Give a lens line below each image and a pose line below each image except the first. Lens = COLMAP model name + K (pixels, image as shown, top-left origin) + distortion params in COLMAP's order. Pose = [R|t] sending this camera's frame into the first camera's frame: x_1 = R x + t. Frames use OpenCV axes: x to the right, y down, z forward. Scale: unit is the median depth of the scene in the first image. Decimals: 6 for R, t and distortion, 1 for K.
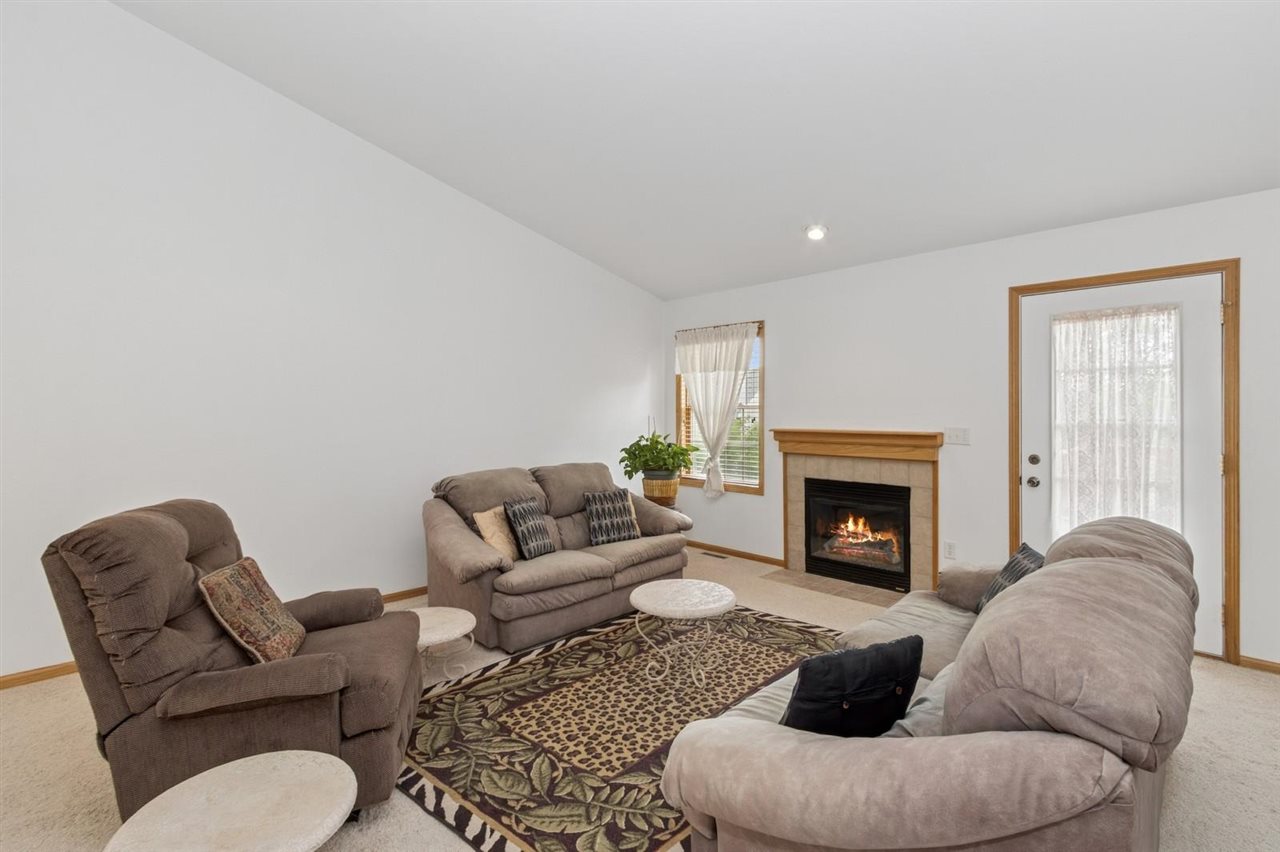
lens RADIAL K [[591.0, 0, 639.0], [0, 591.0, 415.4], [0, 0, 1]] dist [-0.000560, -0.000389]
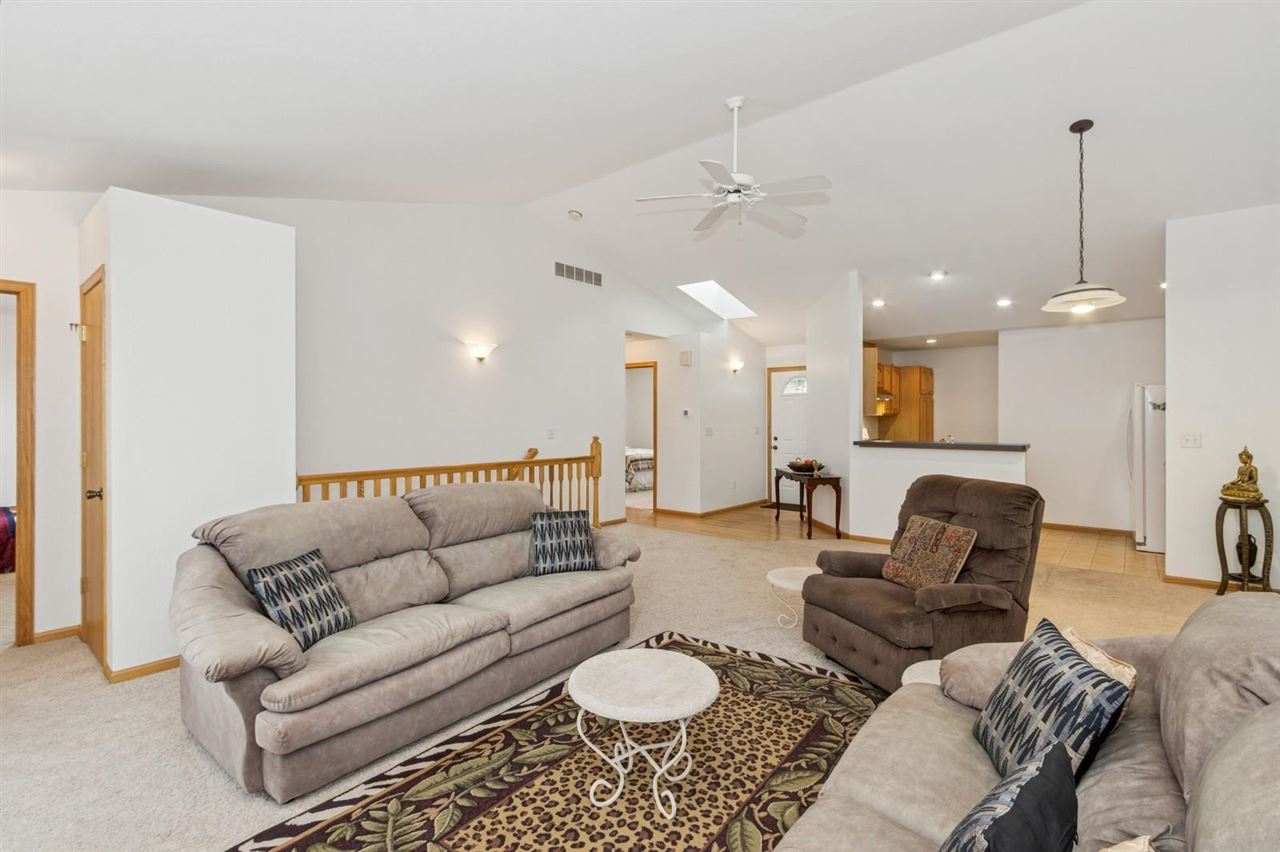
lens RADIAL K [[591.0, 0, 639.0], [0, 591.0, 415.4], [0, 0, 1]] dist [-0.000560, -0.000389]
pose [[-0.994517, 0.003084, -0.104528, 0.110454], [0.003380, 0.999991, -0.002646, -0.005765], [0.104519, -0.002985, -0.994518, 1.234426]]
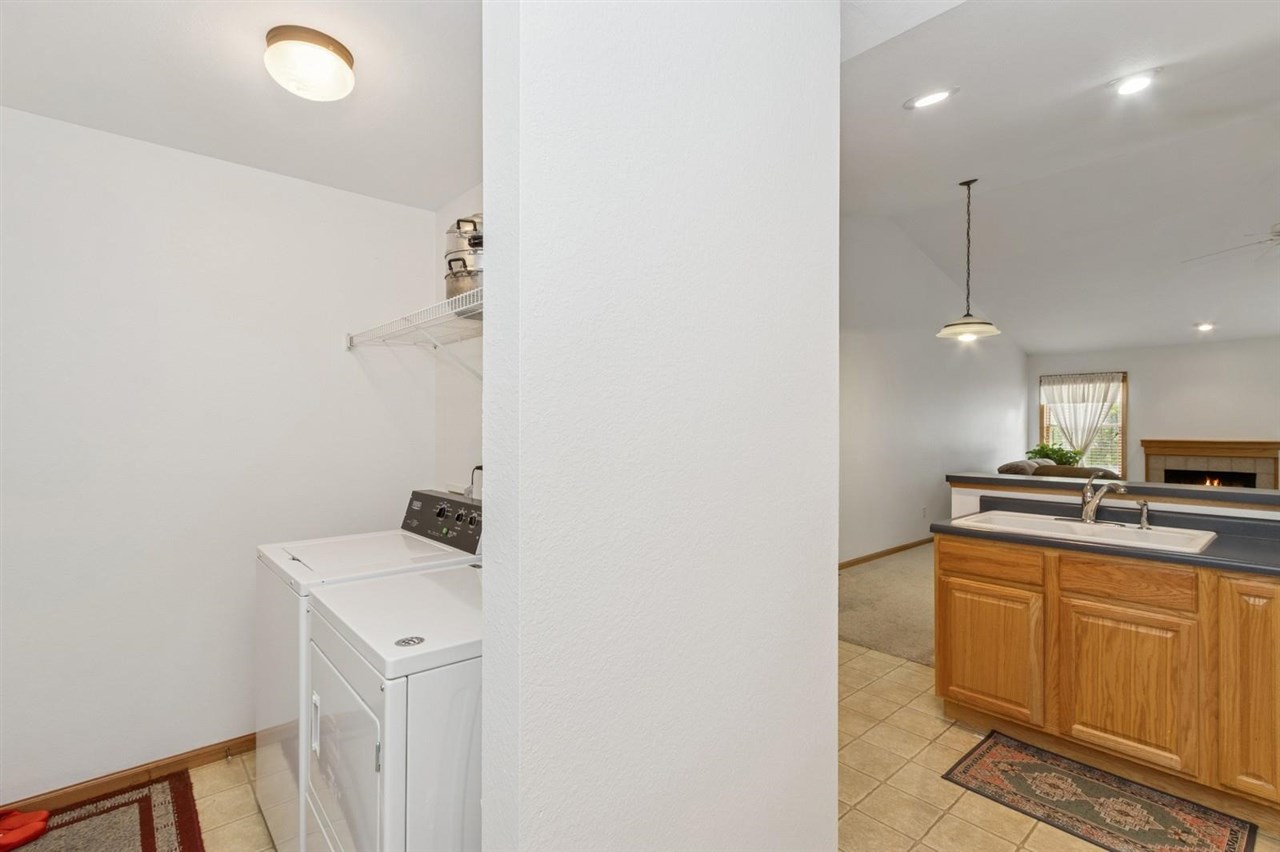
lens RADIAL K [[593.8, 0, 637.0], [0, 593.8, 429.5], [0, 0, 1]] dist [0.000483, 0.000105]
pose [[0.998711, -0.002260, -0.050710, -1.307883], [0.002450, 0.999990, 0.003685, -0.017032], [0.050701, -0.003805, 0.998707, -0.853881]]
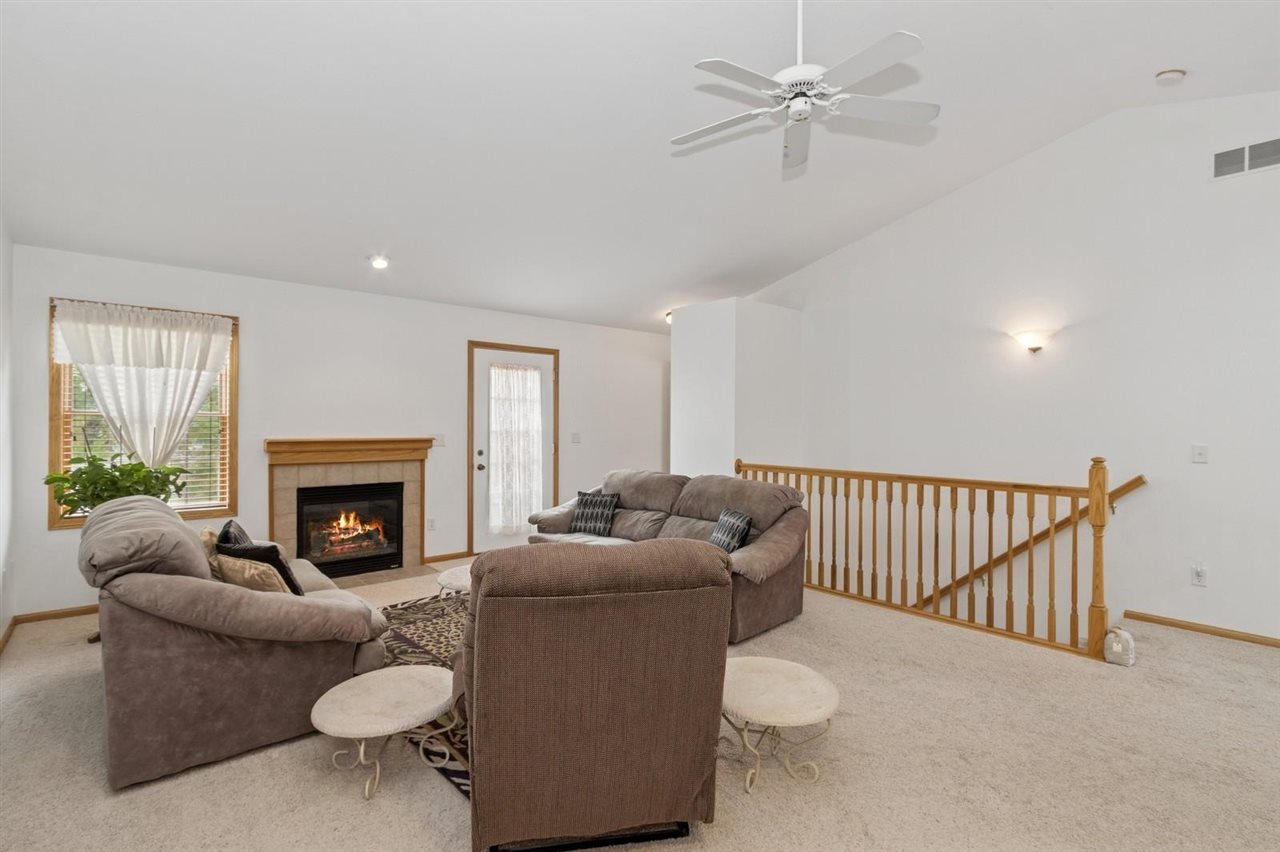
lens RADIAL K [[599.8, 0, 640.0], [0, 599.8, 426.0], [0, 0, 1]] dist [-0.001712, -0.000253]
pose [[0.058308, -0.007811, 0.998268, -0.820317], [-0.004458, 0.999957, 0.008085, -0.010491], [-0.998289, -0.004922, 0.058271, 0.442732]]
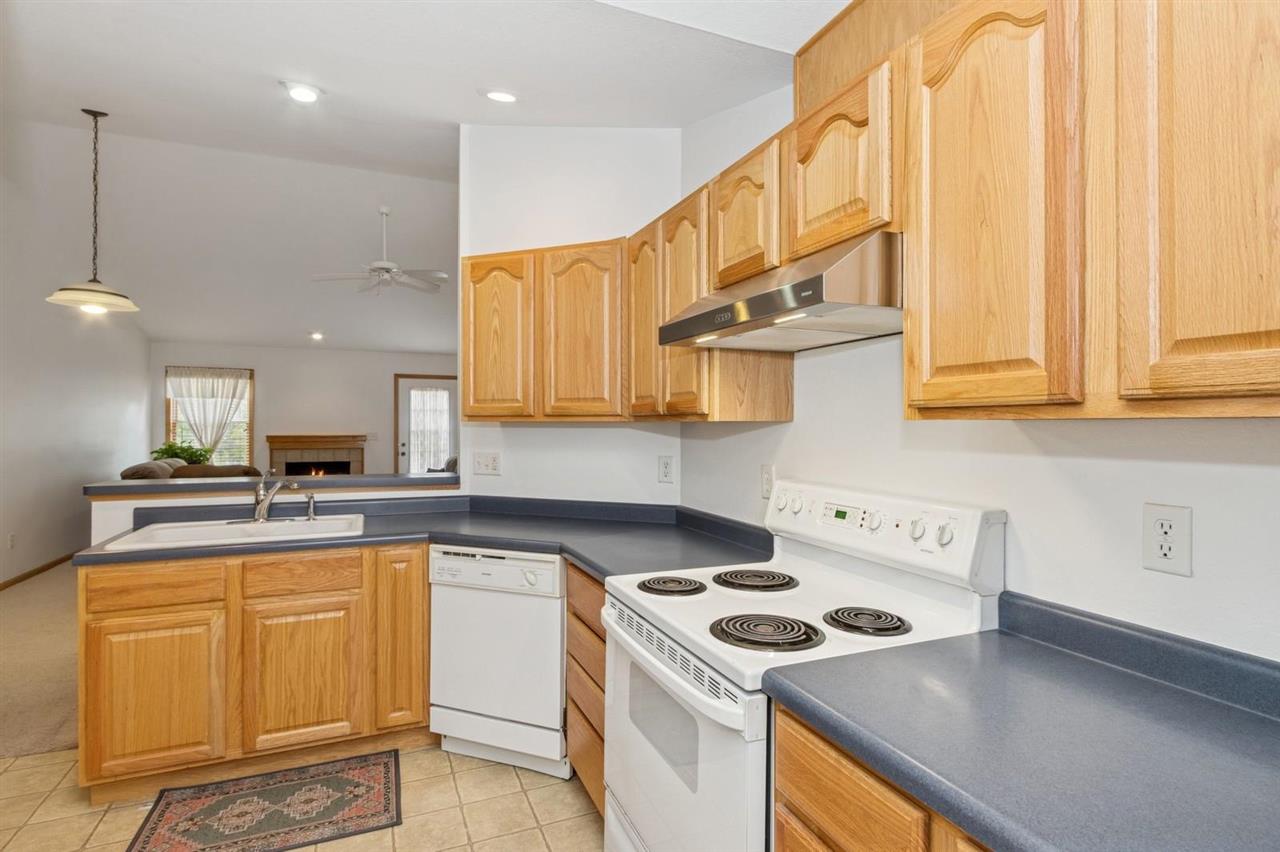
lens RADIAL K [[635.2, 0, 641.3], [0, 635.2, 423.0], [0, 0, 1]] dist [0.001164, -0.000938]
pose [[0.355431, -0.000783, 0.934702, -1.333643], [0.000033, 1.000000, 0.000825, -0.016822], [-0.934702, -0.000263, 0.355431, -0.797038]]
